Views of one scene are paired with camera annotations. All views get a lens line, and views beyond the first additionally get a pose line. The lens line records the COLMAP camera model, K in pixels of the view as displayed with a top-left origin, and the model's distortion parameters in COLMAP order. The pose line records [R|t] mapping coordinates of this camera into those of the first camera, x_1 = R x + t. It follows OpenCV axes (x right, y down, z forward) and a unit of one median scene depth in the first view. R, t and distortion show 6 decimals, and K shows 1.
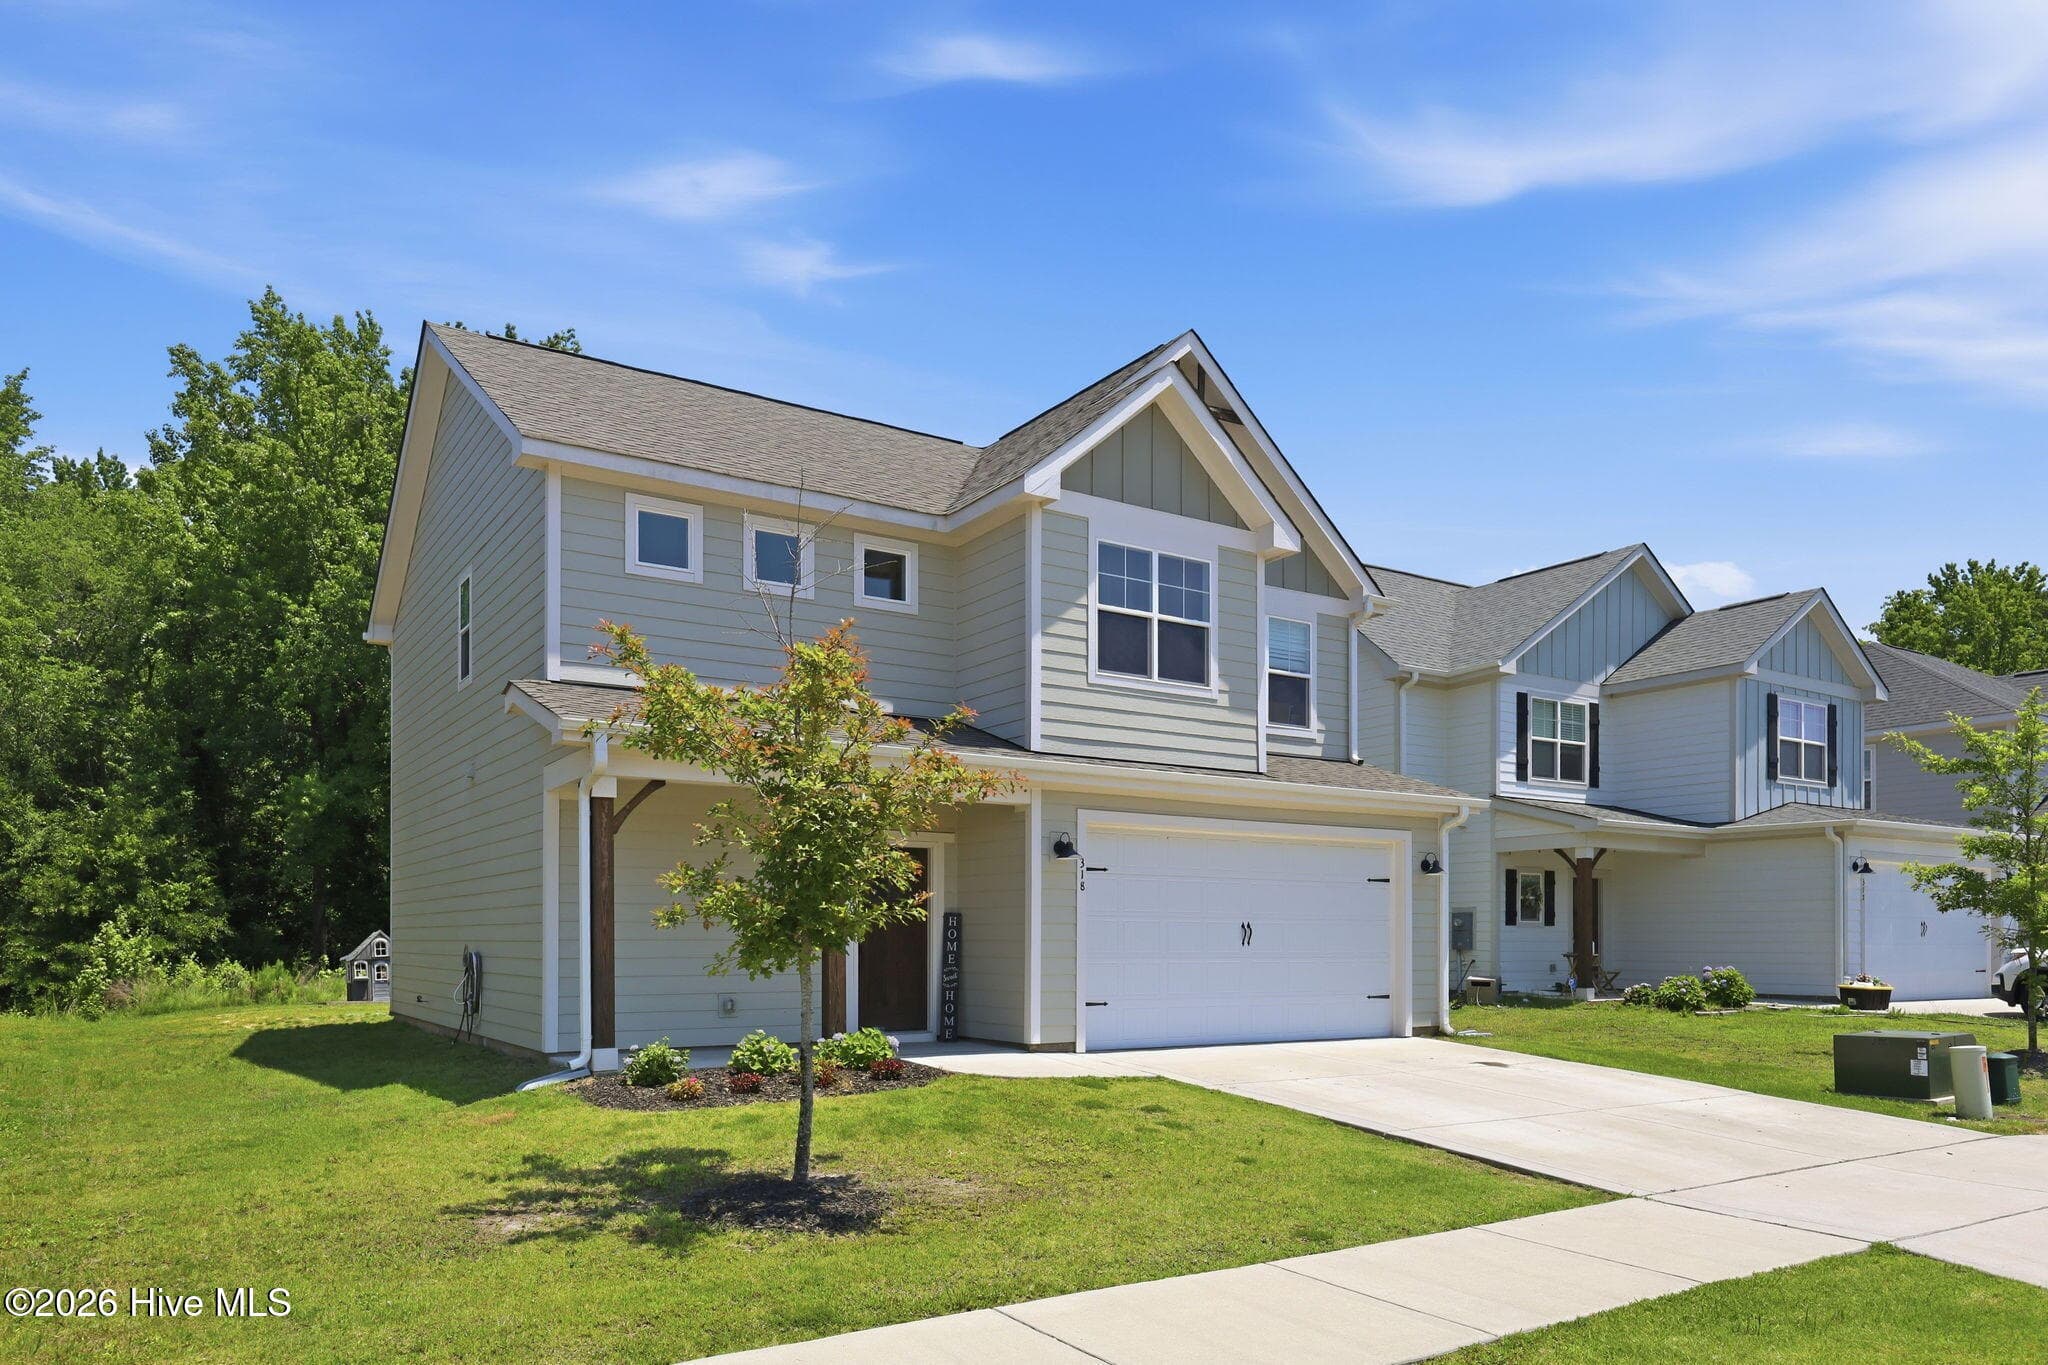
lens RADIAL K [[1399.4, 0, 1028.9], [0, 1399.4, 955.2], [0, 0, 1]] dist [-0.024023, 0.033114]
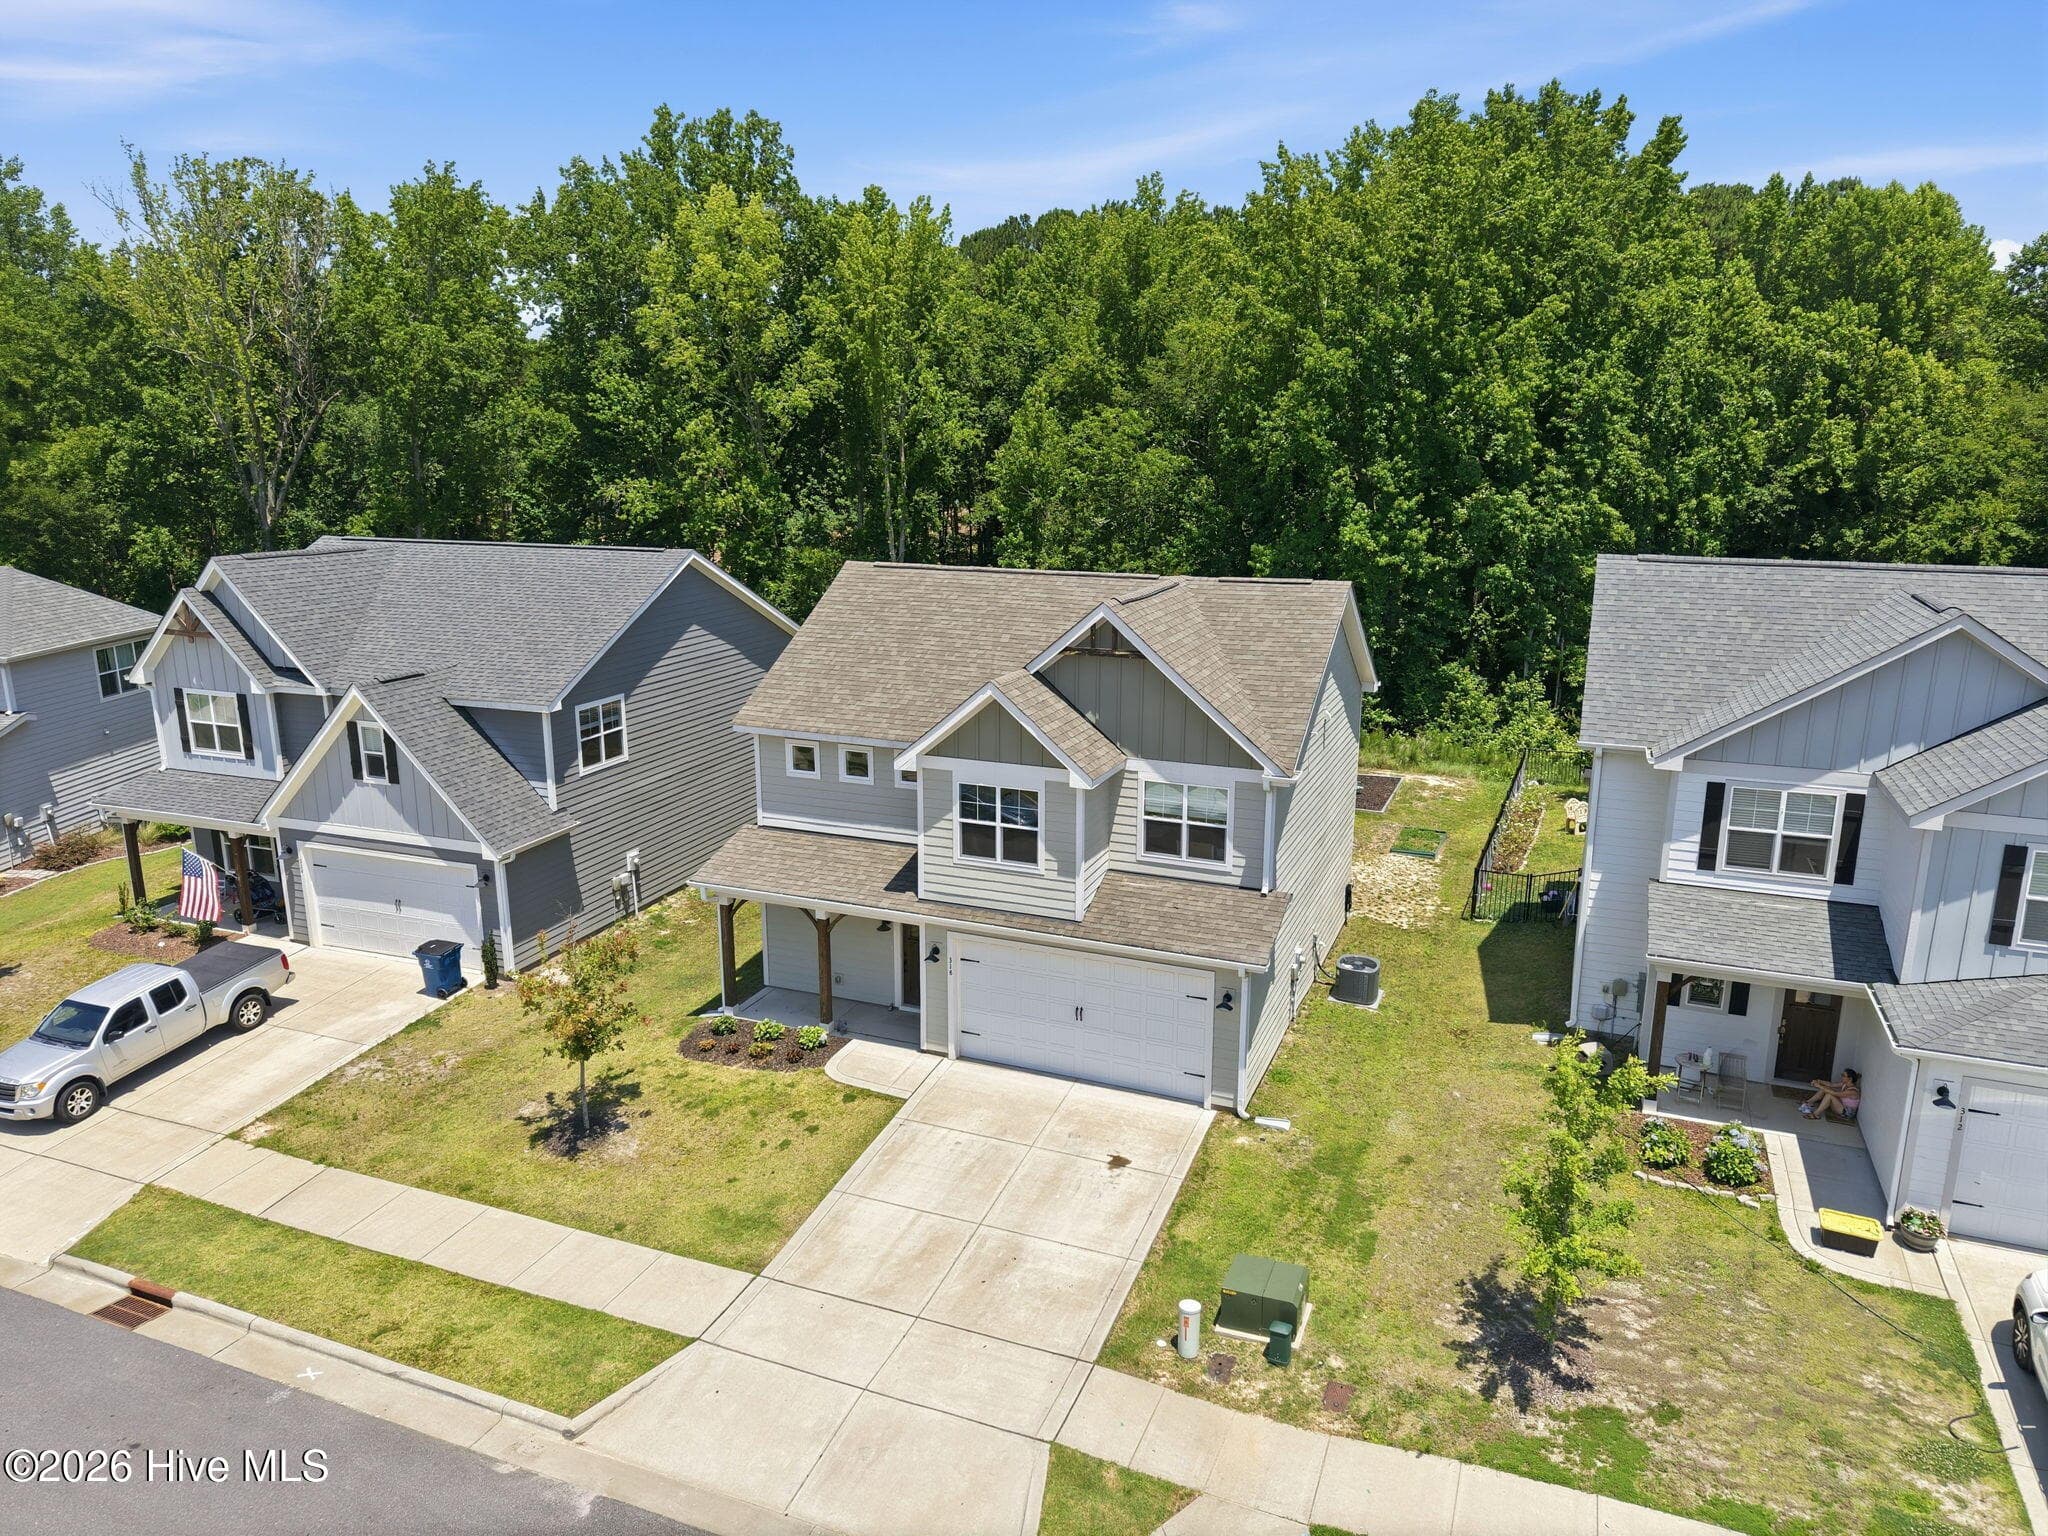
lens RADIAL K [[1372.6, 0, 1032.1], [0, 1372.6, 766.9], [0, 0, 1]] dist [0.018532, -0.017675]
pose [[0.570832, 0.194464, -0.797706, 1.333517], [-0.006996, 0.972665, 0.232109, -0.658700], [0.821037, -0.126914, 0.556588, 0.141896]]
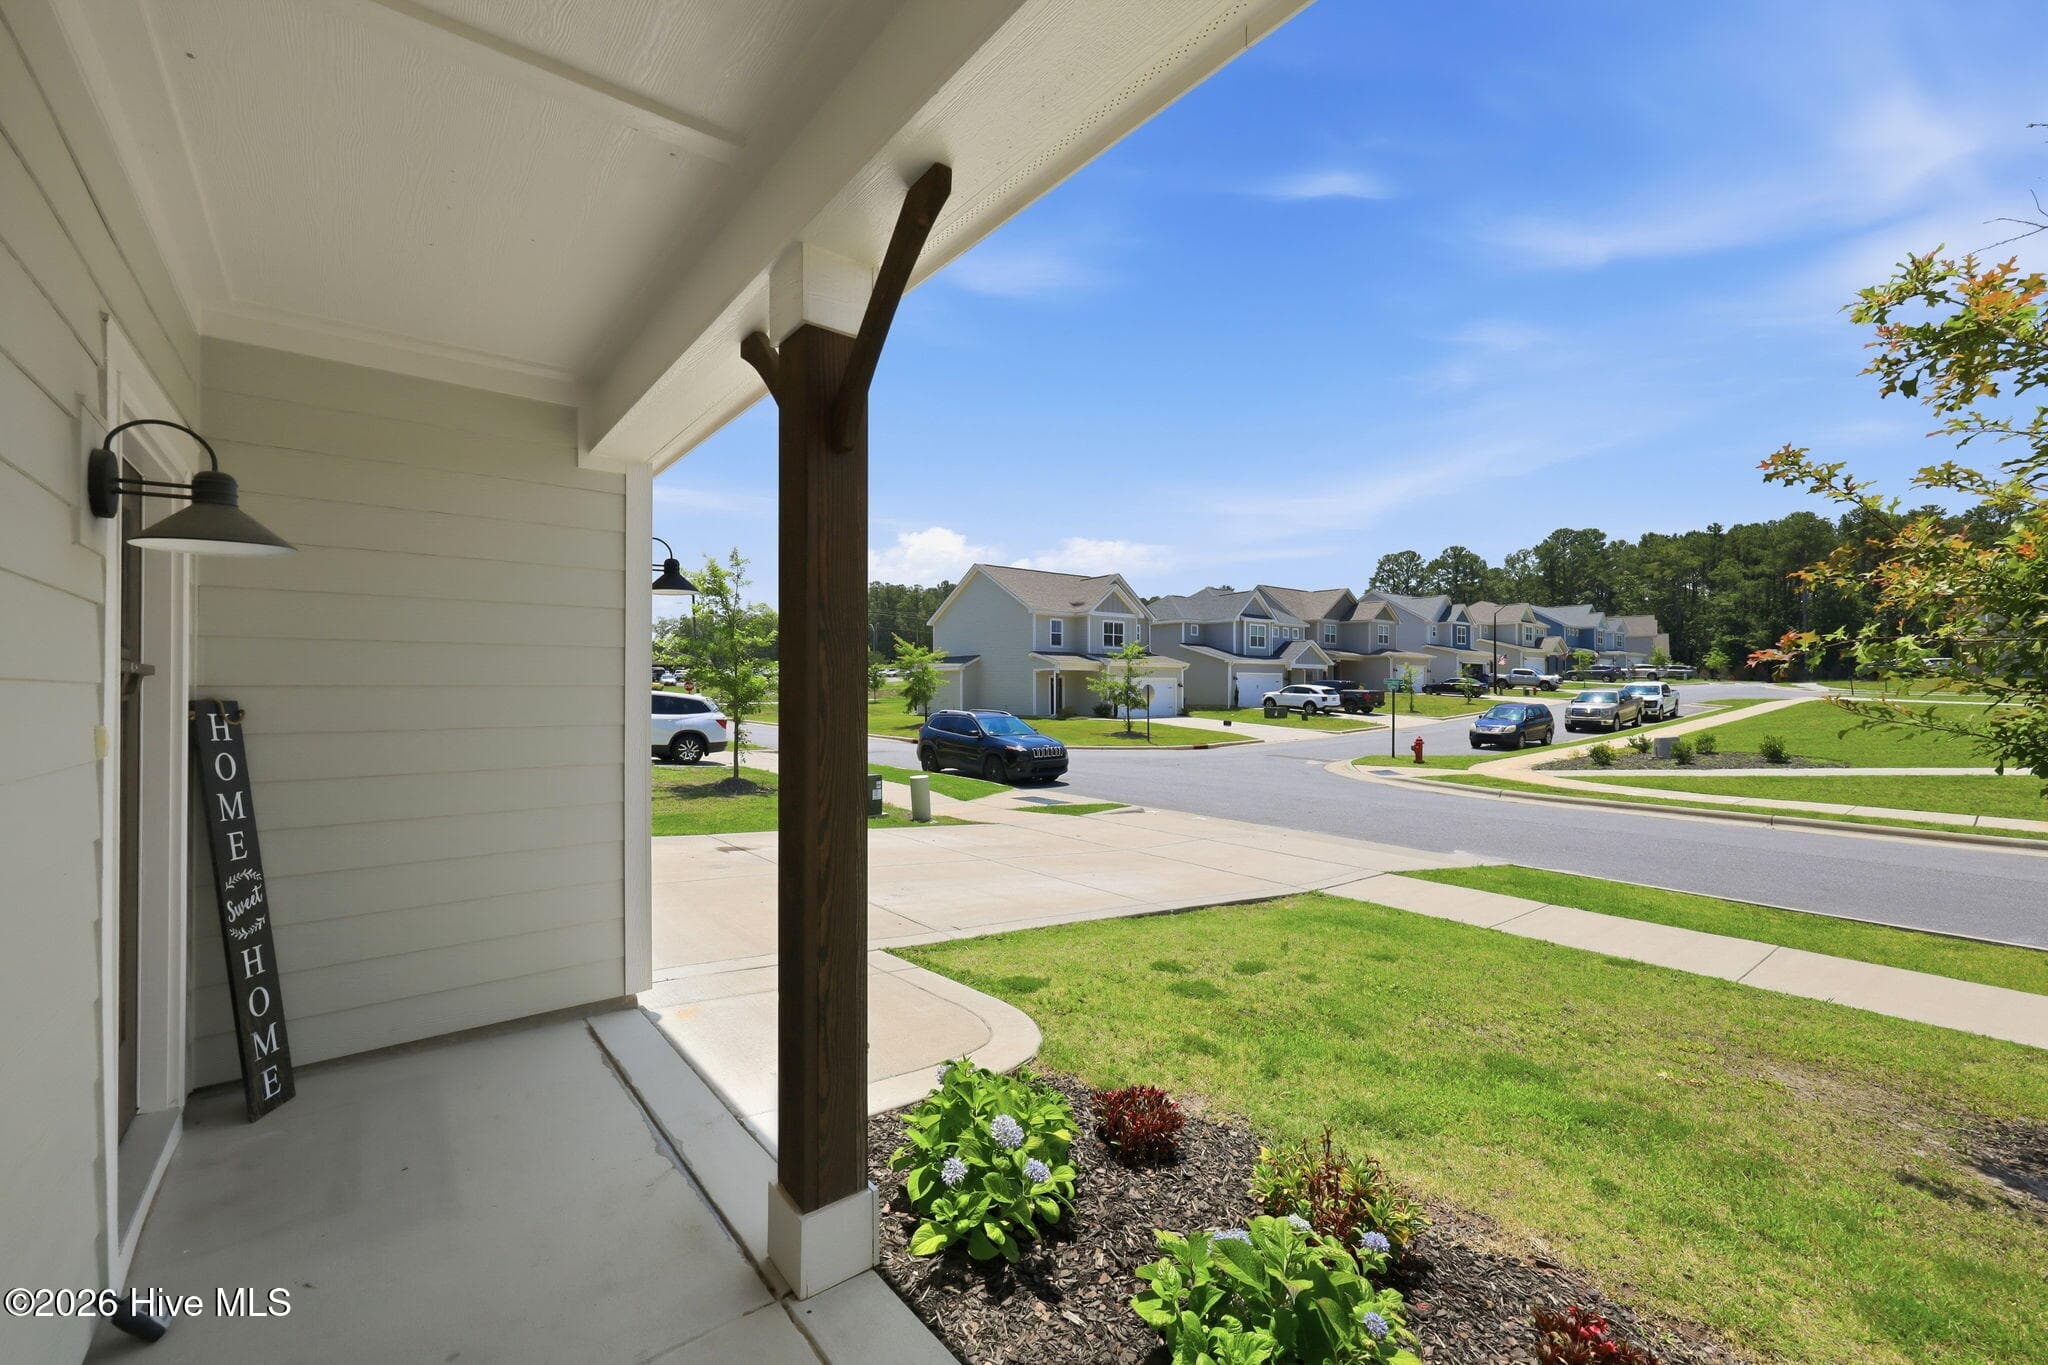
lens RADIAL K [[824.9, 0, 1018.3], [0, 824.9, 680.5], [0, 0, 1]] dist [0.002130, 0.000157]
pose [[-0.096954, 0.012463, 0.995211, -0.256765], [0.010427, 0.999879, -0.011505, -0.030200], [-0.995234, 0.009262, -0.097073, 0.824911]]
